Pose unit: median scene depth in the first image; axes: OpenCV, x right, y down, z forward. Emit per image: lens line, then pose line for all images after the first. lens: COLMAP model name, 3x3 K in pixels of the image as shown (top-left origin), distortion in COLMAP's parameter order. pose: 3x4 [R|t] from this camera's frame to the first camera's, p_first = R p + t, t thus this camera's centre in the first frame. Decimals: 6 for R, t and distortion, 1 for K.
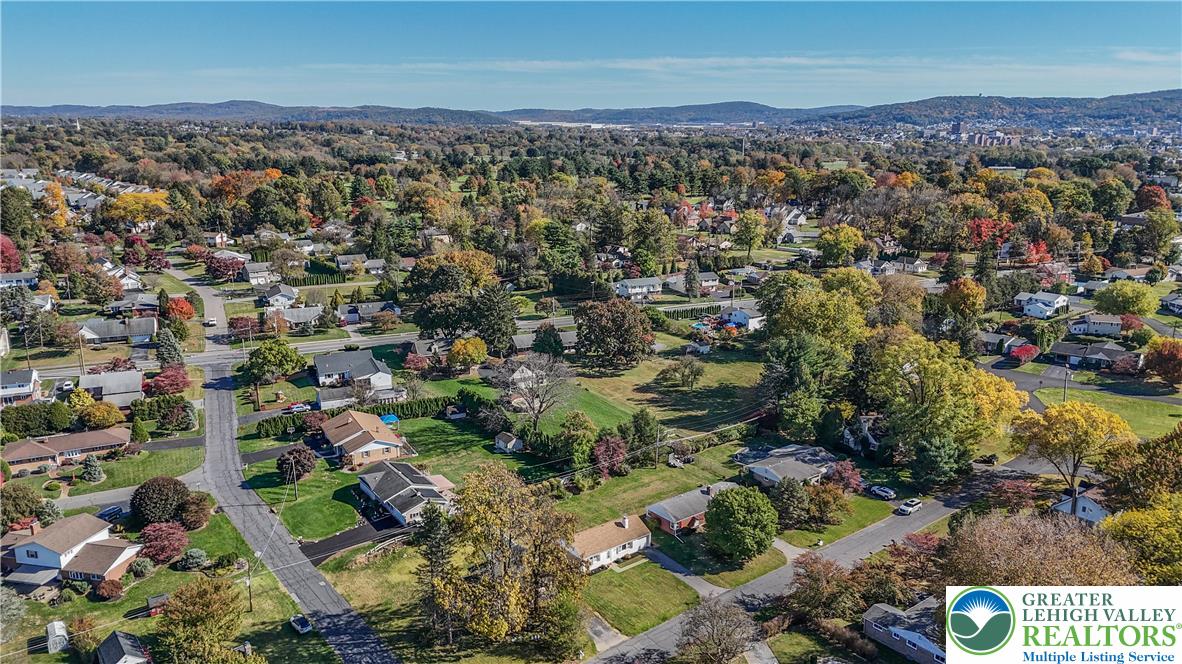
lens RADIAL K [[872.7, 0, 591.8], [0, 872.7, 333.0], [0, 0, 1]] dist [0.070228, -0.054323]
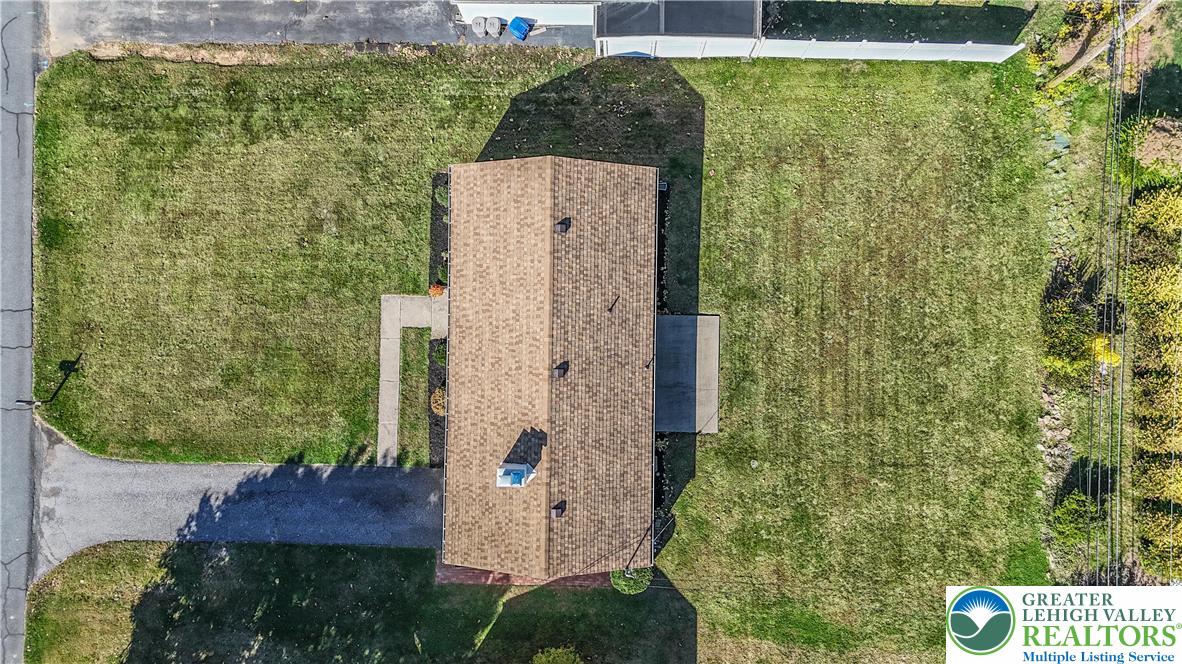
lens RADIAL K [[872.7, 0, 588.4], [0, 872.7, 333.2], [0, 0, 1]] dist [0.070228, -0.054323]
pose [[-0.629218, 0.777200, 0.006689, -0.000040], [-0.175829, -0.150724, 0.972814, 0.014902], [0.757079, 0.610936, 0.231493, 0.741896]]
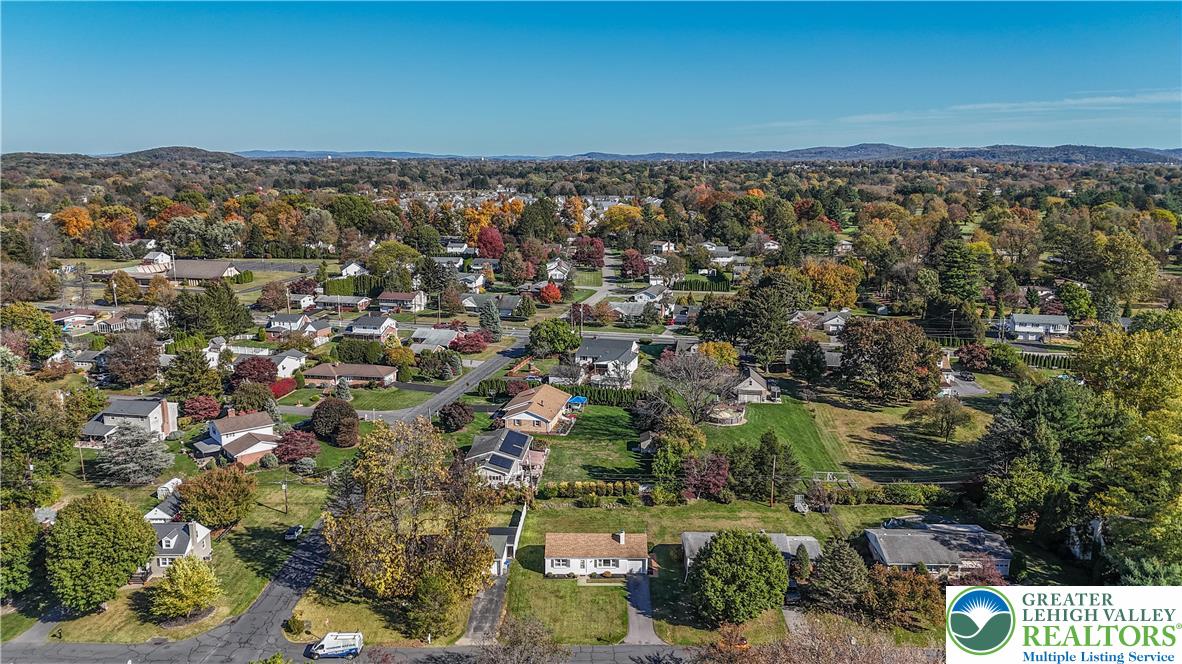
lens RADIAL K [[872.7, 0, 586.3], [0, 872.7, 337.0], [0, 0, 1]] dist [0.070228, -0.054323]
pose [[0.775485, 0.122348, -0.619398, 0.404671], [-0.148548, 0.988861, 0.009345, 0.016461], [0.613642, 0.084764, 0.785022, 0.229126]]
